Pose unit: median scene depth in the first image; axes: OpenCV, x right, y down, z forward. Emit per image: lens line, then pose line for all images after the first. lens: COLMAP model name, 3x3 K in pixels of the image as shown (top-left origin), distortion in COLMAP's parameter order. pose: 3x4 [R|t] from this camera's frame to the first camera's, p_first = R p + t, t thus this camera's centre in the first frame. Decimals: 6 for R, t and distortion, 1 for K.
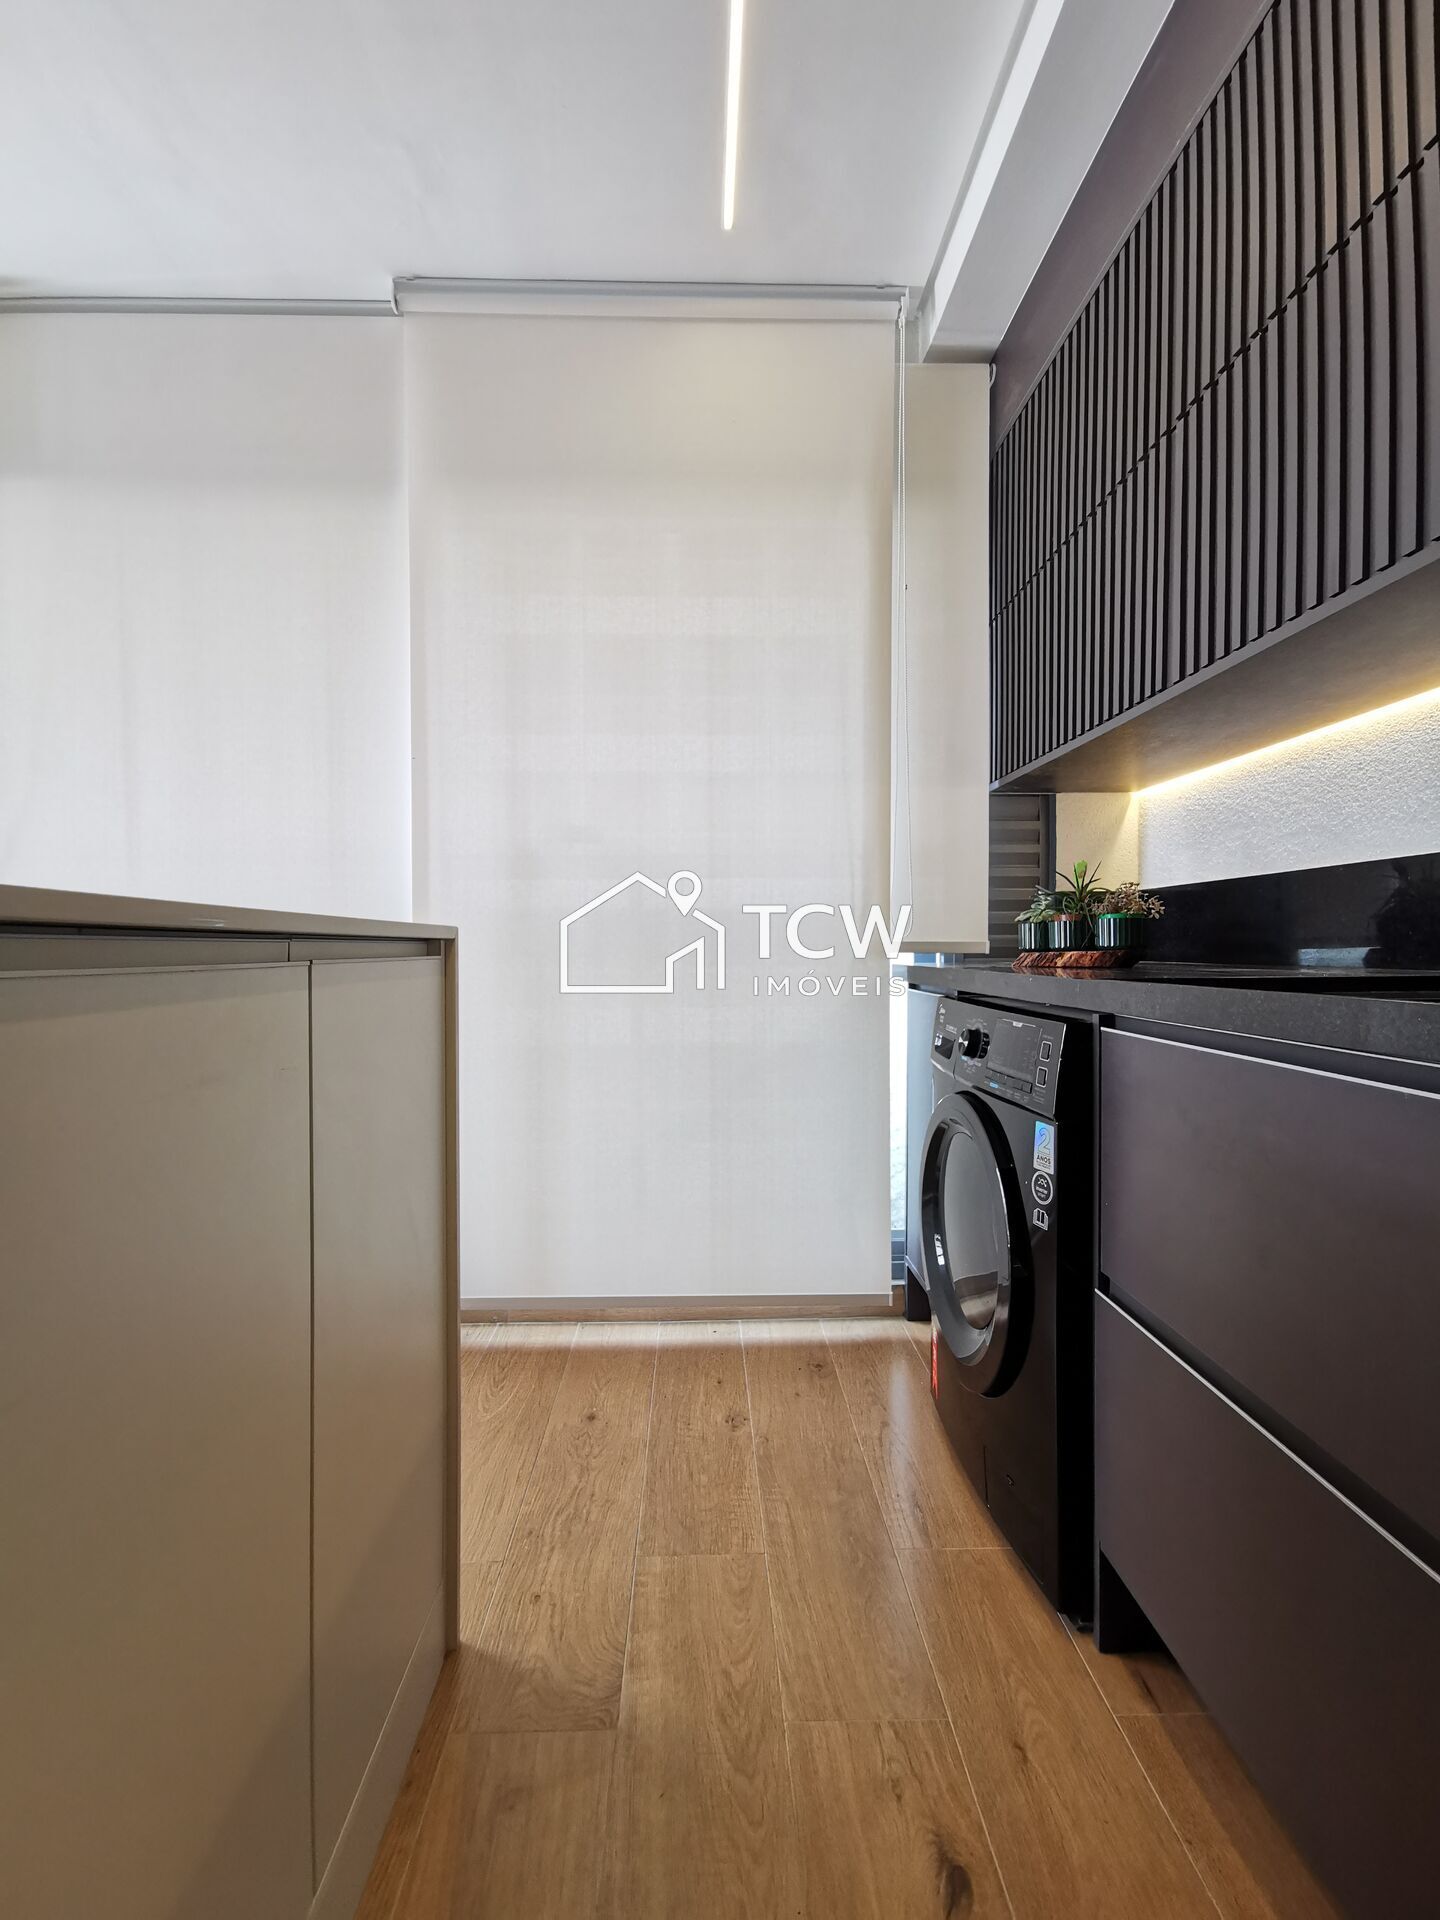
lens RADIAL K [[884.7, 0, 724.0], [0, 884.7, 944.2], [0, 0, 1]] dist [0.016680, -0.006523]
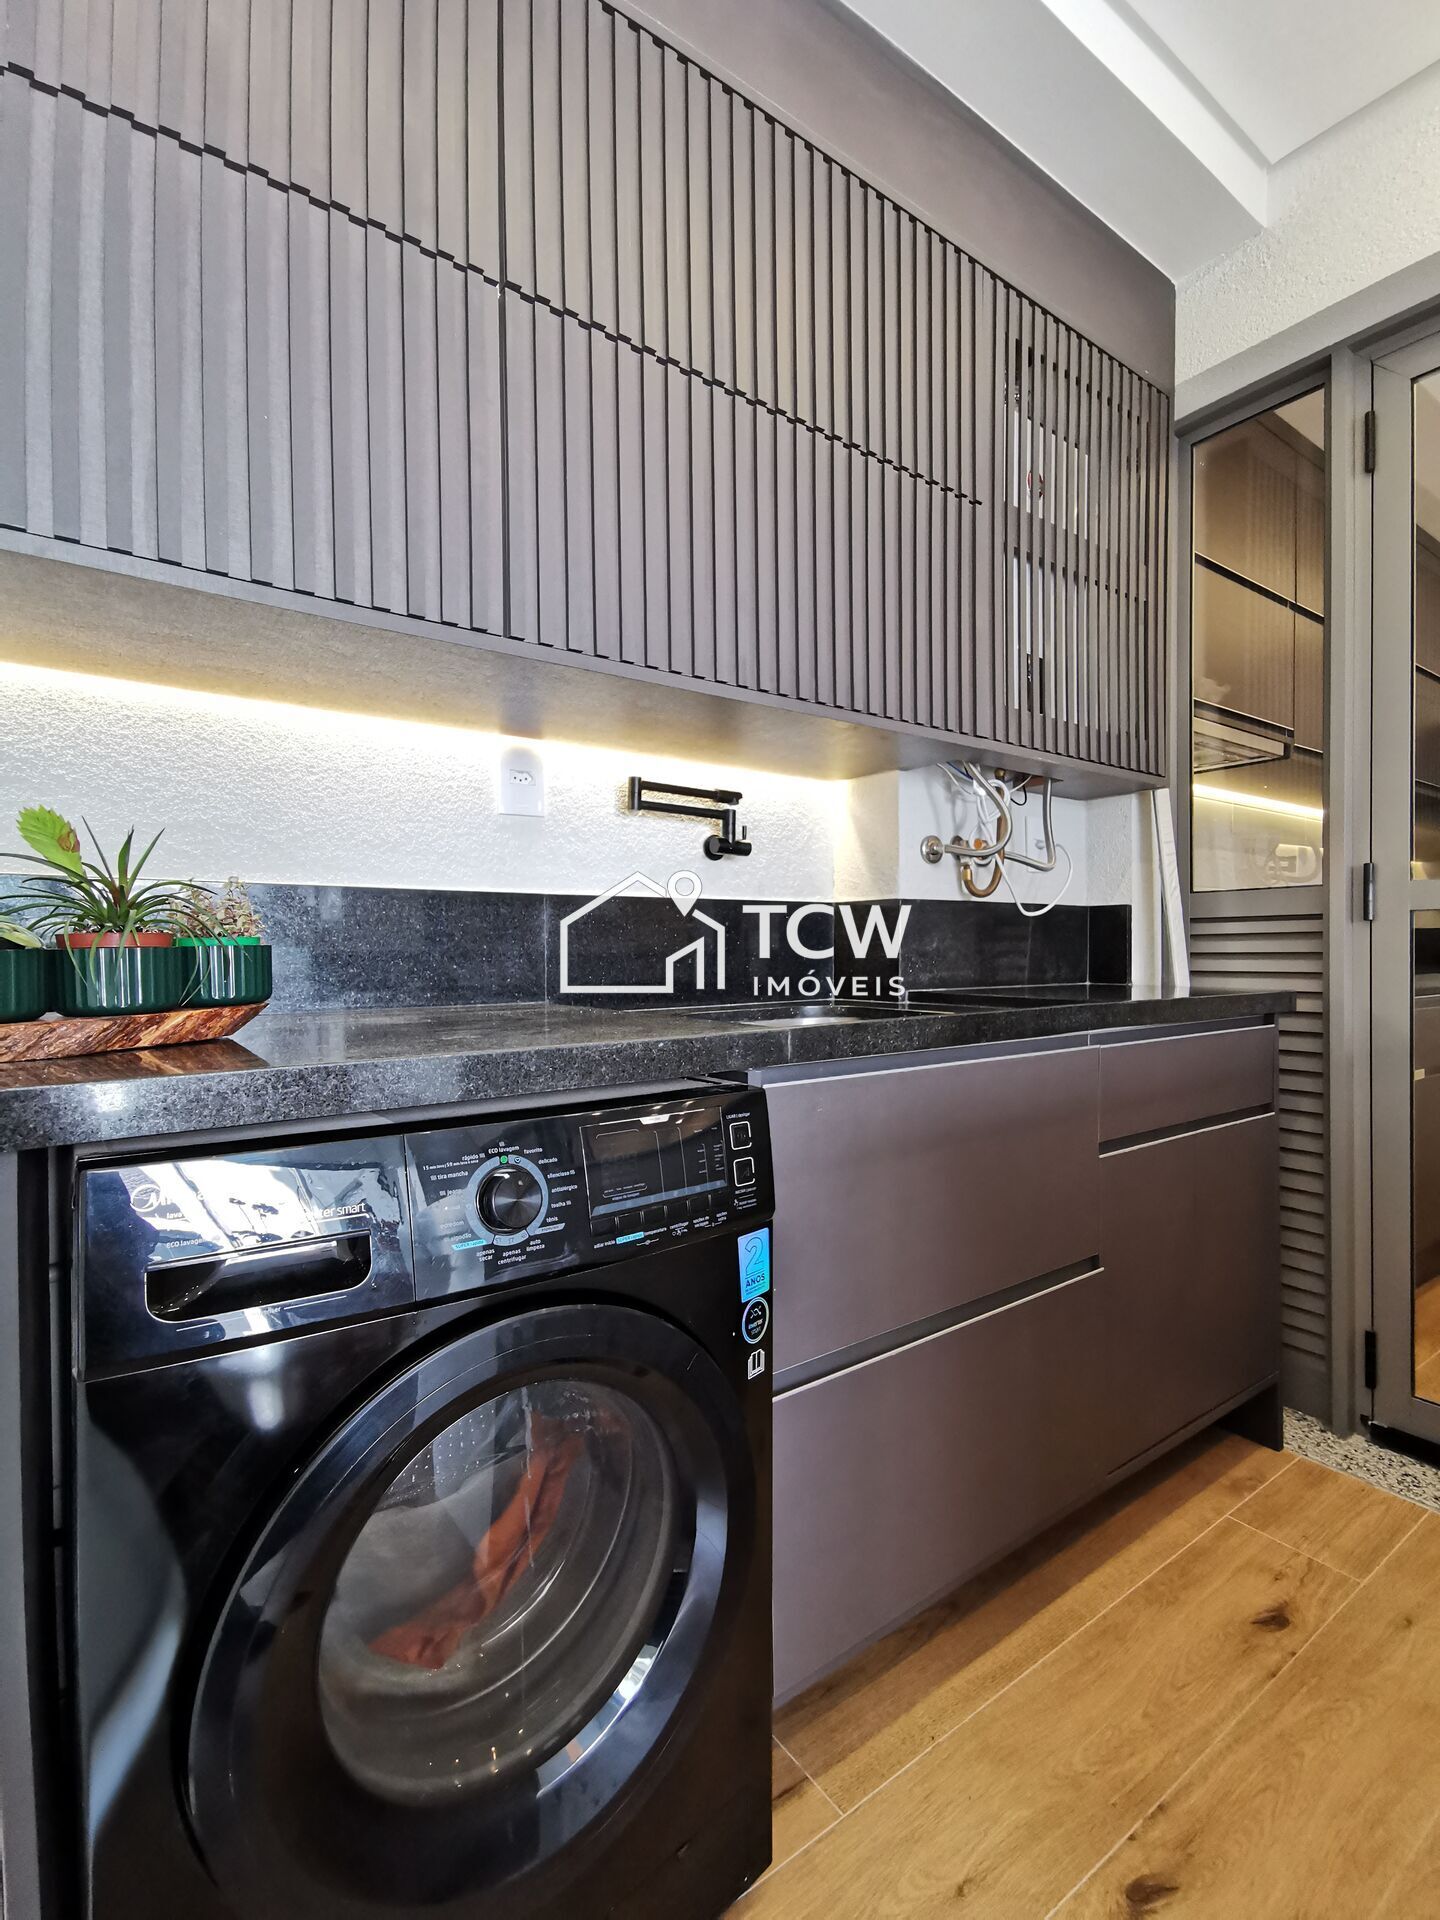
lens RADIAL K [[884.7, 0, 730.1], [0, 884.7, 957.4], [0, 0, 1]] dist [0.016680, -0.006523]
pose [[-0.572018, 0.006763, 0.820213, -0.168375], [0.007790, 0.999966, -0.002813, -0.017286], [-0.820204, 0.004780, -0.572051, 1.034864]]
